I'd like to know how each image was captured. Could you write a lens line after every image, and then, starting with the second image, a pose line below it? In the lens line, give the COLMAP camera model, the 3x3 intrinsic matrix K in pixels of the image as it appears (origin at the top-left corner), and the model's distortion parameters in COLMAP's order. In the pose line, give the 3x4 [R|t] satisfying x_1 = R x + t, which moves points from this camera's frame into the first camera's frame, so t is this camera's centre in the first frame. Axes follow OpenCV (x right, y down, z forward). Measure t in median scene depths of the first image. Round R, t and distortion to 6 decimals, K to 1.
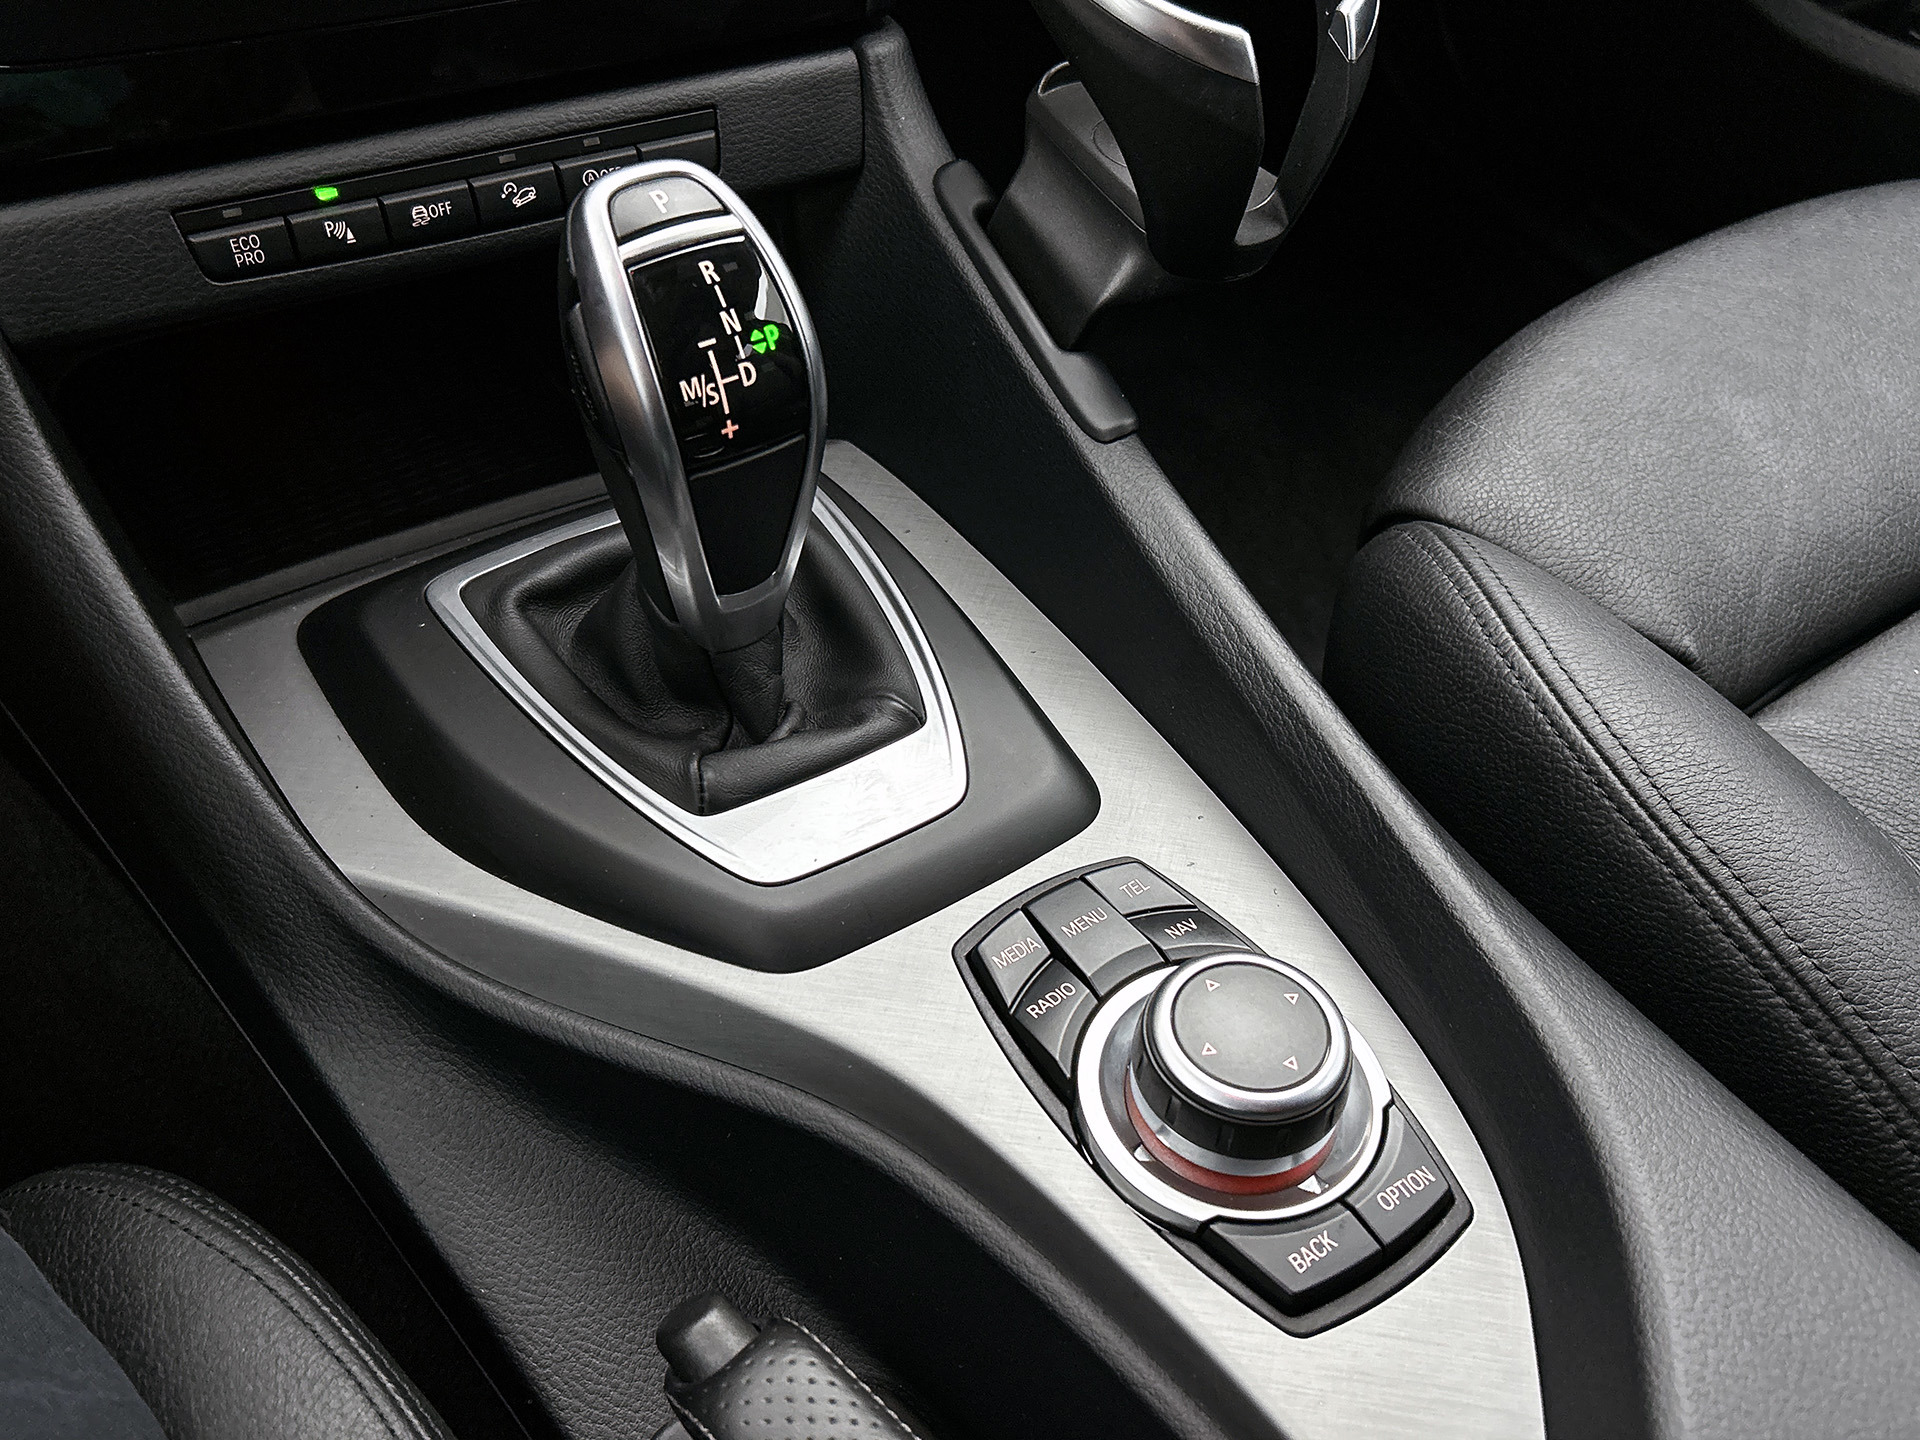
lens RADIAL K [[1742.3, 0, 960.0], [0, 1742.3, 720.0], [0, 0, 1]] dist [0.005969, 0.009973]
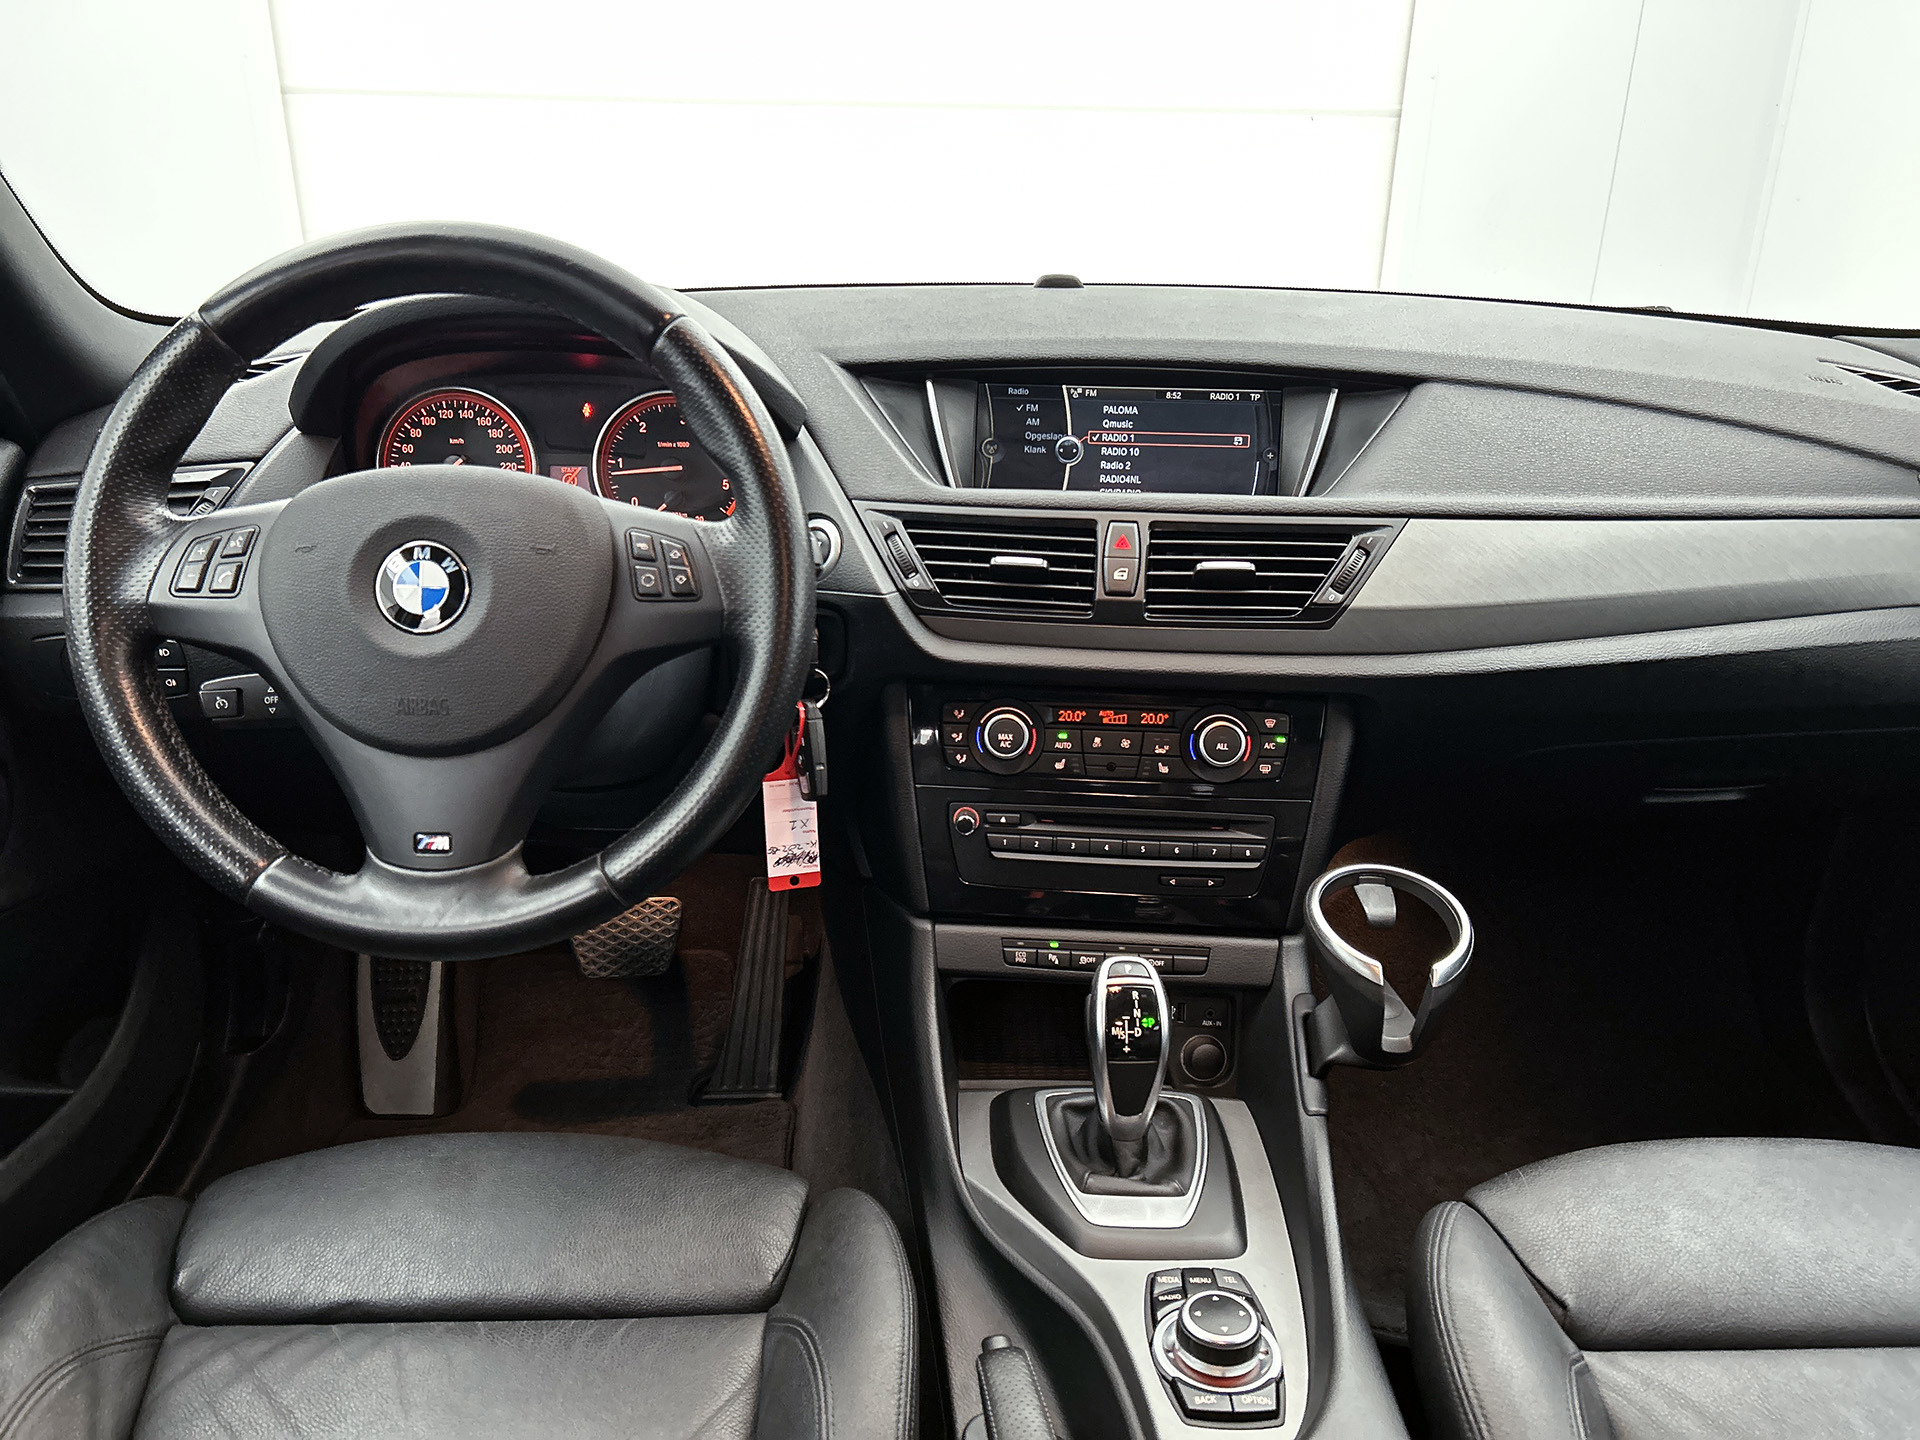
lens RADIAL K [[1437.8, 0, 960.0], [0, 1437.8, 720.0], [0, 0, 1]] dist [-0.004440, -0.006989]
pose [[0.824653, 0.134379, -0.549444, 0.716397], [-0.374346, 0.857866, -0.352039, 0.249449], [0.424042, 0.495993, 0.757746, -0.963479]]
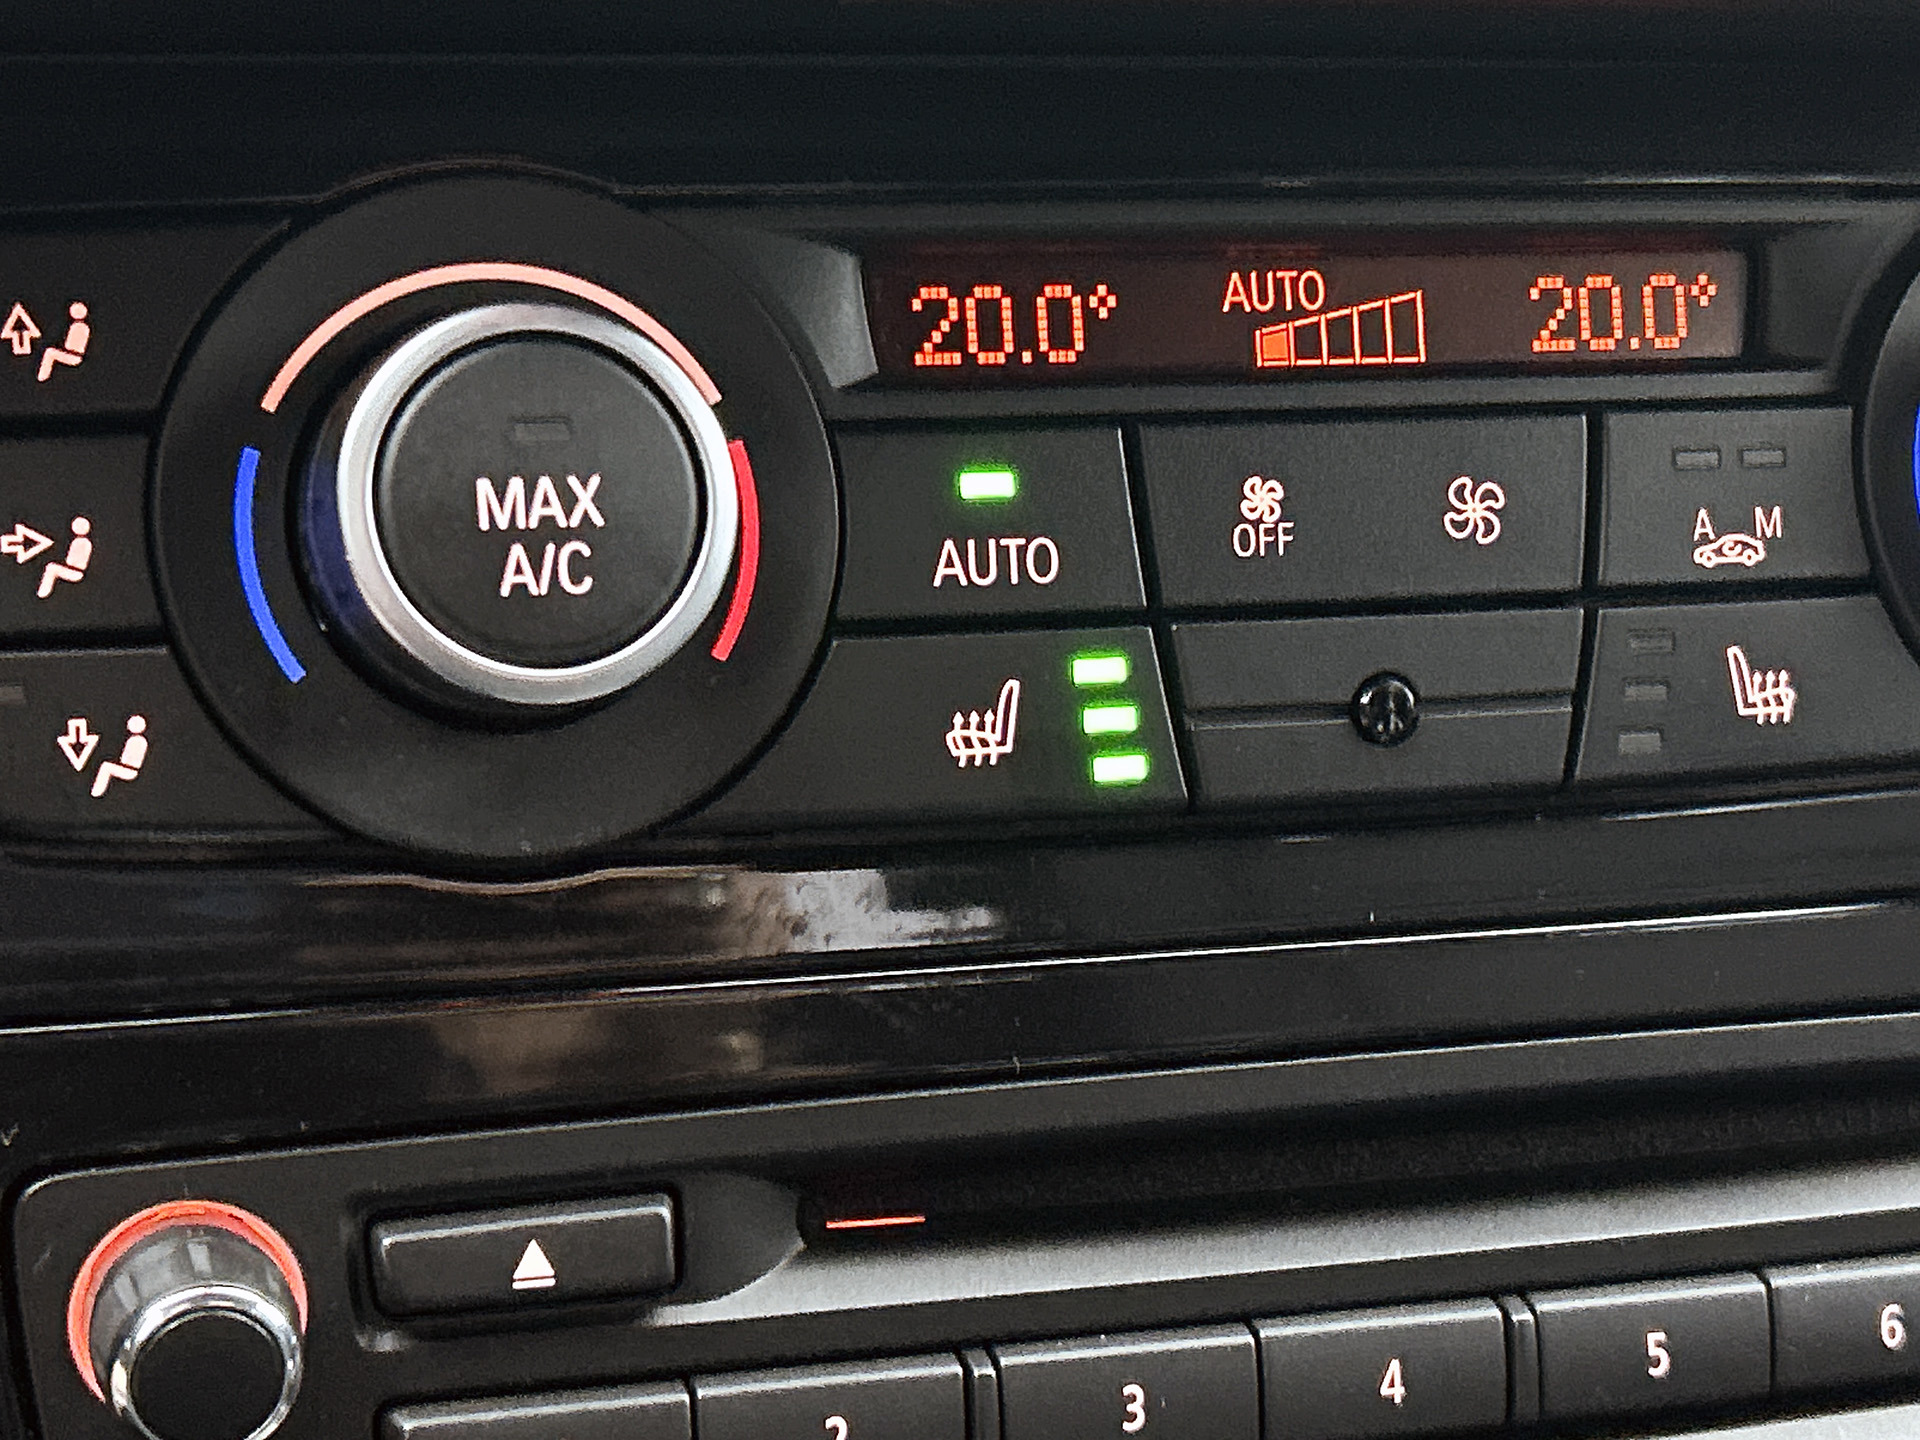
lens RADIAL K [[3630.8, 0, 960.0], [0, 3630.8, 720.0], [0, 0, 1]] dist [0.138930, -0.074697]
pose [[0.975779, 0.042377, -0.214617, -0.235201], [-0.143212, 0.865356, -0.480260, -0.219539], [0.165368, 0.499363, 0.850465, 0.265782]]
